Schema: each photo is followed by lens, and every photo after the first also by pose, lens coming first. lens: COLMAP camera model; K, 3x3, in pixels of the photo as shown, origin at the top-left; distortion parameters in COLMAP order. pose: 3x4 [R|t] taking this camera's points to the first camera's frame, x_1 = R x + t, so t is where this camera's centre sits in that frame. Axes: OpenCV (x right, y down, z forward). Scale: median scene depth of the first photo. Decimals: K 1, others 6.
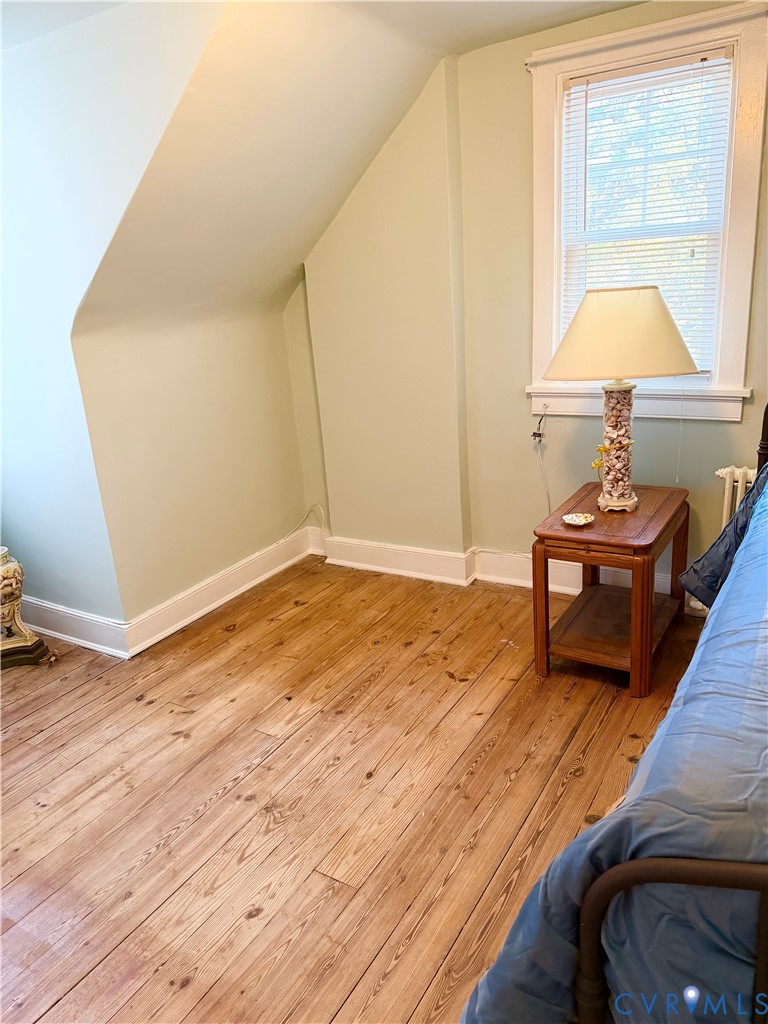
lens RADIAL K [[747.1, 0, 382.9], [0, 747.1, 512.0], [0, 0, 1]] dist [0.024610, -0.004231]
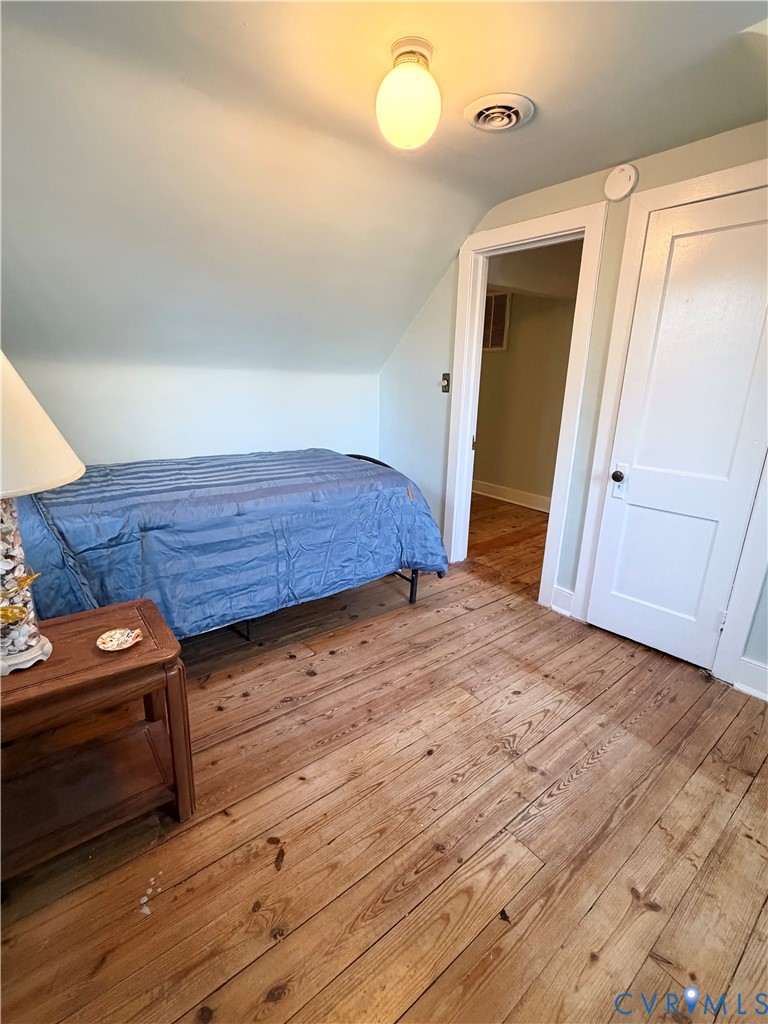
lens RADIAL K [[480.3, 0, 383.1], [0, 480.3, 513.7], [0, 0, 1]] dist [0.003636, 0.000361]
pose [[-0.946110, -0.049308, 0.320069, -0.166757], [0.127847, 0.851195, 0.509041, -0.355674], [-0.297541, 0.522528, -0.799020, 1.381411]]
